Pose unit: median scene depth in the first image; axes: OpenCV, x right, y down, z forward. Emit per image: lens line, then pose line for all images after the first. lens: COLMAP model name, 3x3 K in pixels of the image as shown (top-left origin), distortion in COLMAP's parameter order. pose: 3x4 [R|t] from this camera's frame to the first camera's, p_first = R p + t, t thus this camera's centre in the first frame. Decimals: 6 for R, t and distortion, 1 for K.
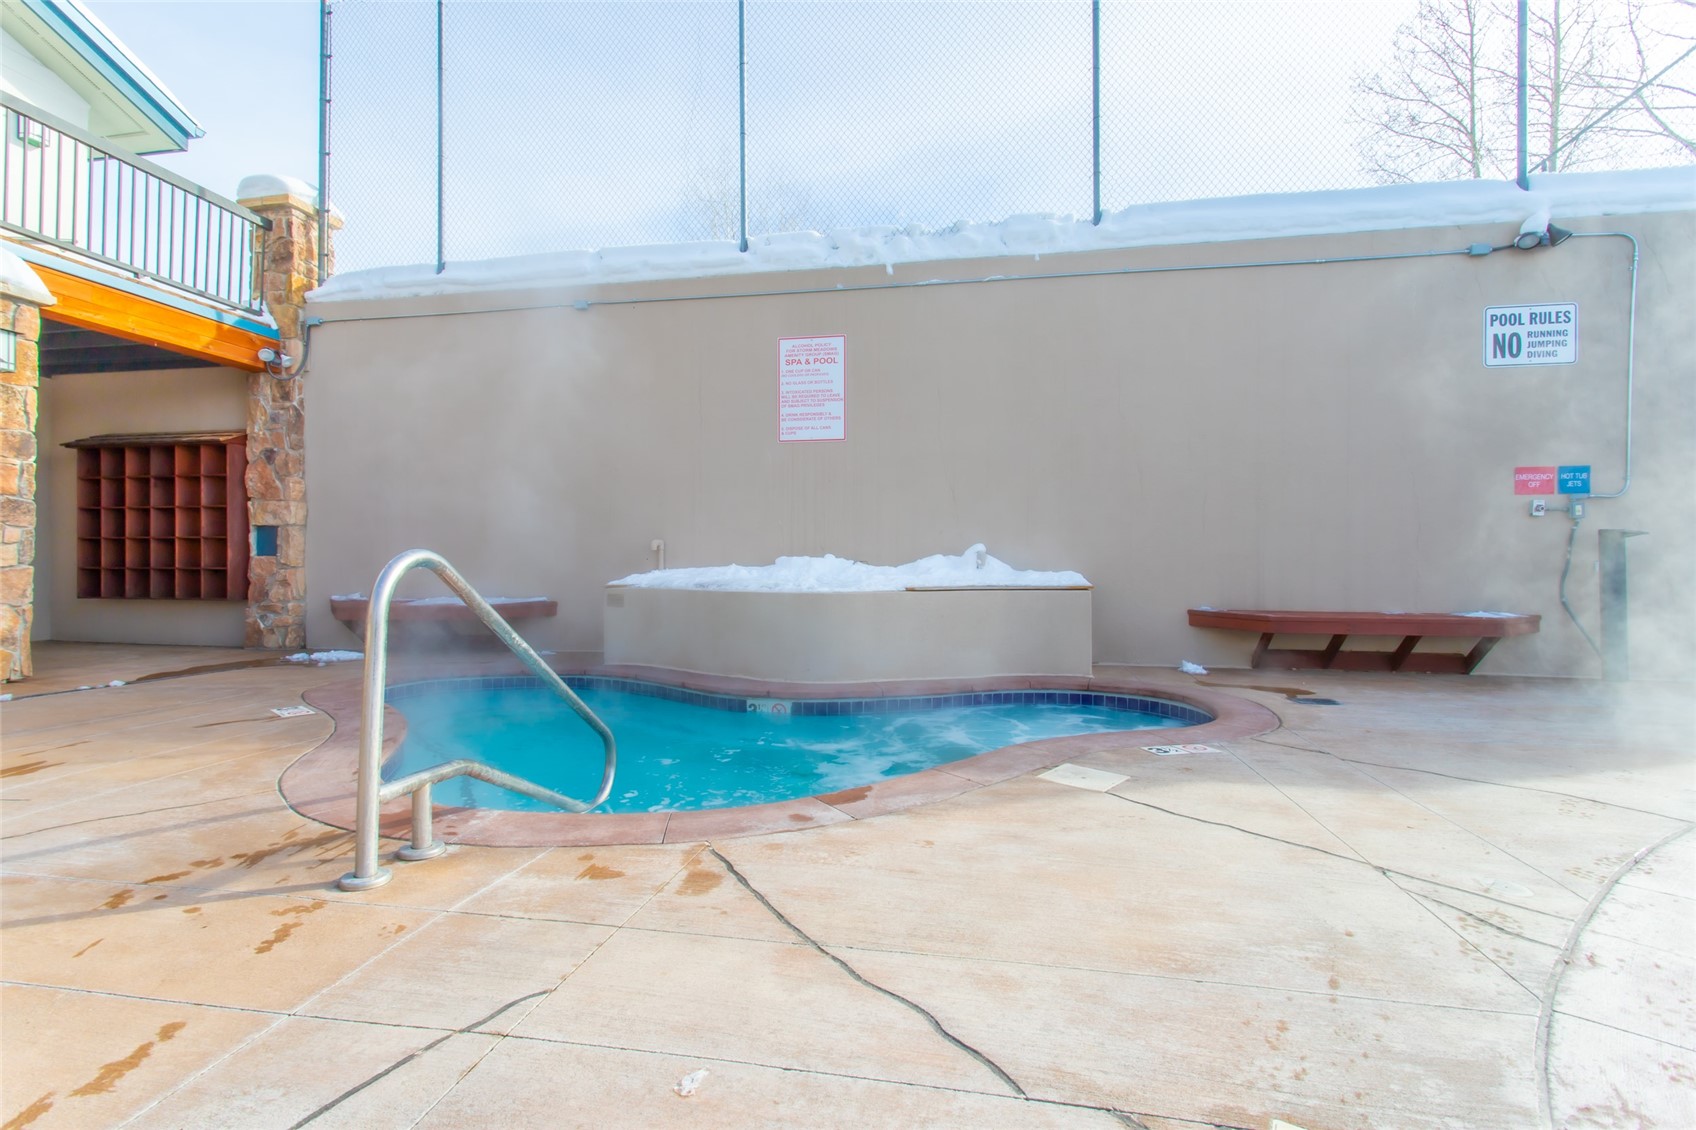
lens RADIAL K [[797.0, 0, 840.8], [0, 797.0, 553.6], [0, 0, 1]] dist [0.002770, -0.000142]
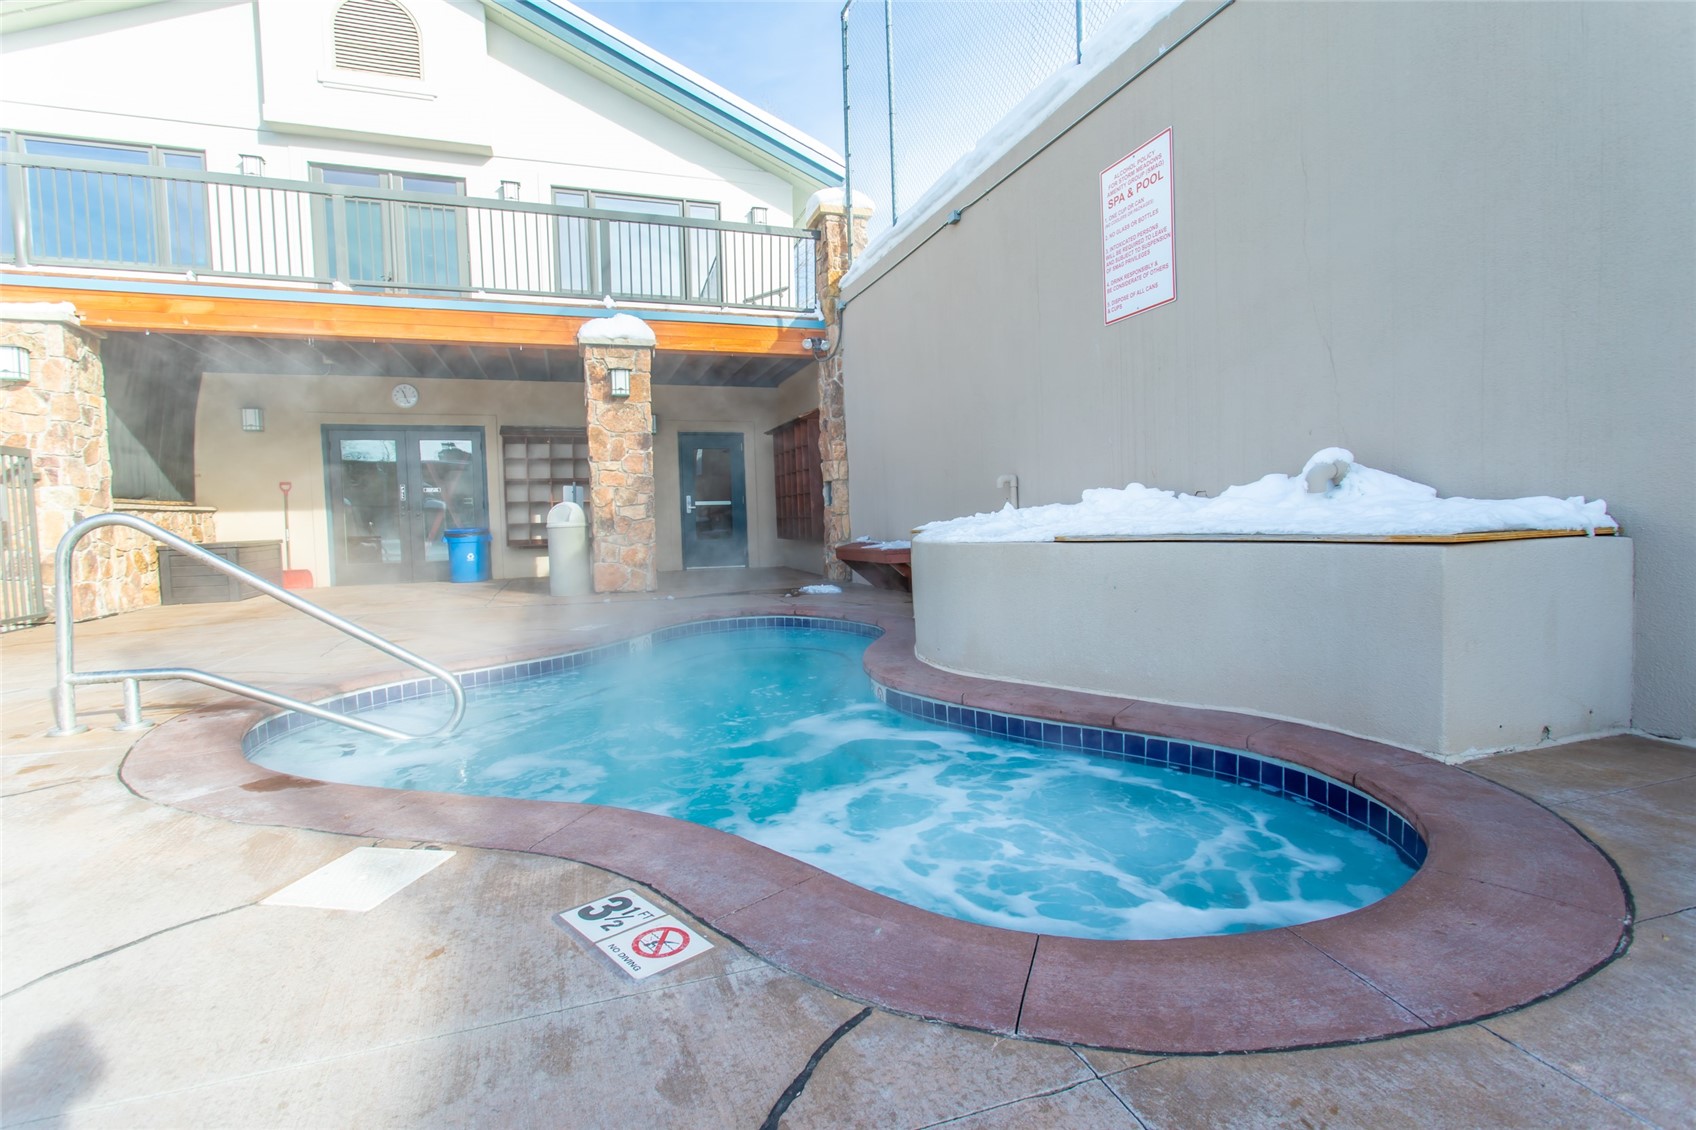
lens RADIAL K [[797.0, 0, 840.8], [0, 797.0, 553.6], [0, 0, 1]] dist [0.002770, -0.000142]
pose [[0.494619, 0.026062, -0.868719, 0.420432], [0.041645, 0.997691, 0.053642, 0.012816], [0.868112, -0.062710, 0.492392, 0.443702]]
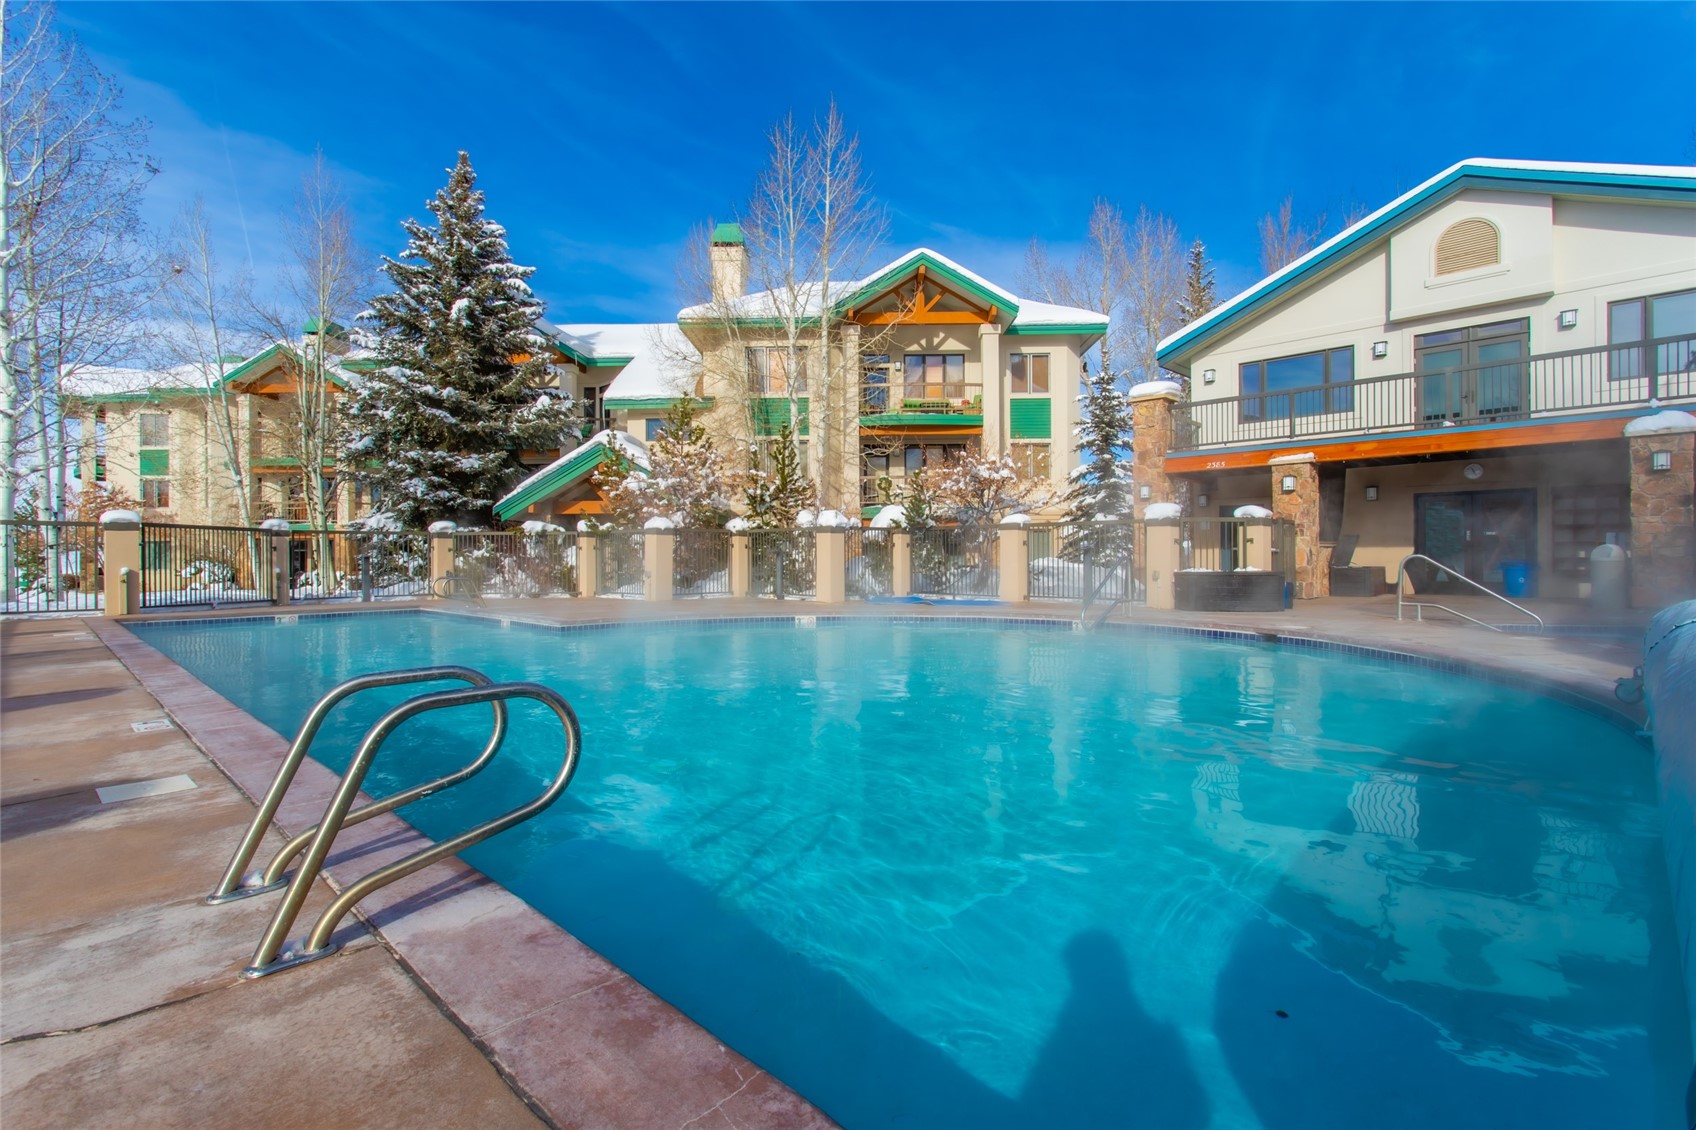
lens RADIAL K [[797.0, 0, 840.8], [0, 797.0, 553.6], [0, 0, 1]] dist [0.002770, -0.000142]
pose [[-0.555375, -0.002883, -0.831595, 1.607011], [0.018830, 0.999694, -0.016041, -0.001027], [0.831387, -0.024568, -0.555150, 0.246015]]
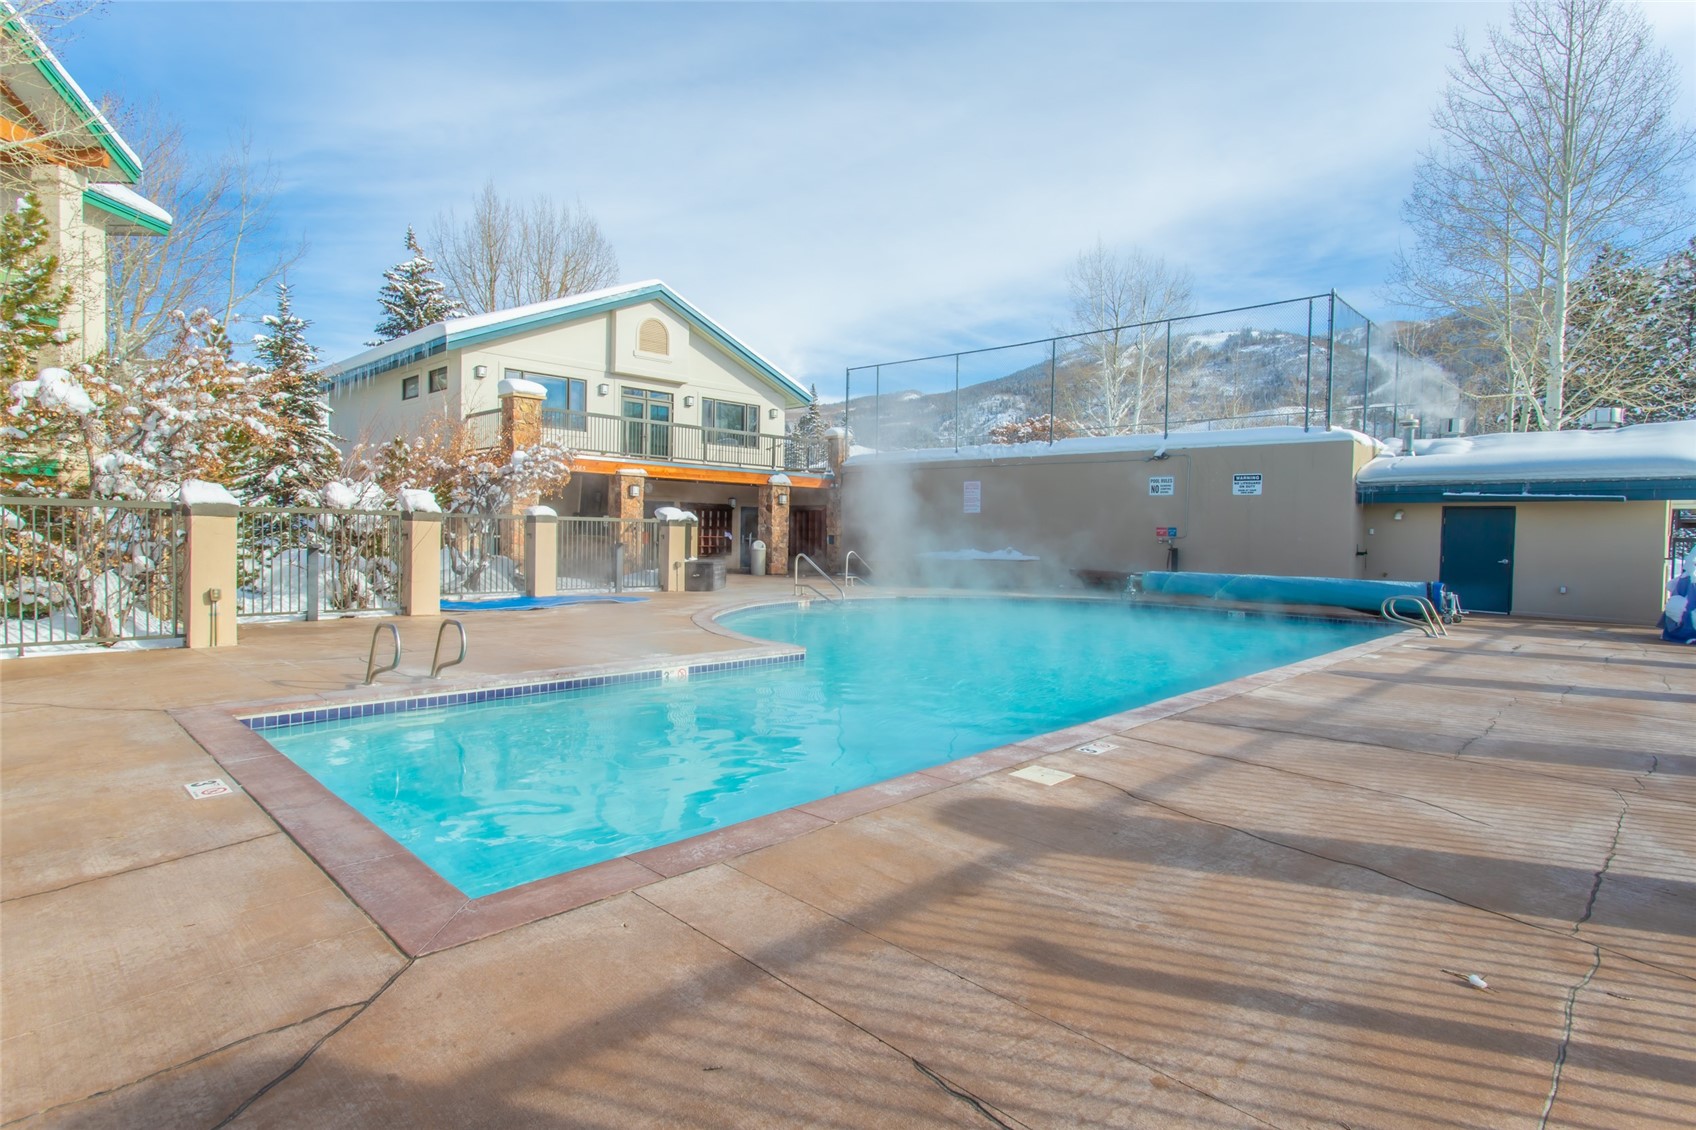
lens RADIAL K [[857.1, 0, 848.0], [0, 857.1, 565.0], [0, 0, 1]] dist [-0.001385, -0.000209]
pose [[0.837411, 0.034111, -0.545508, 1.433652], [-0.006103, 0.998572, 0.053071, -0.112310], [0.546539, -0.041113, 0.836424, -2.170135]]
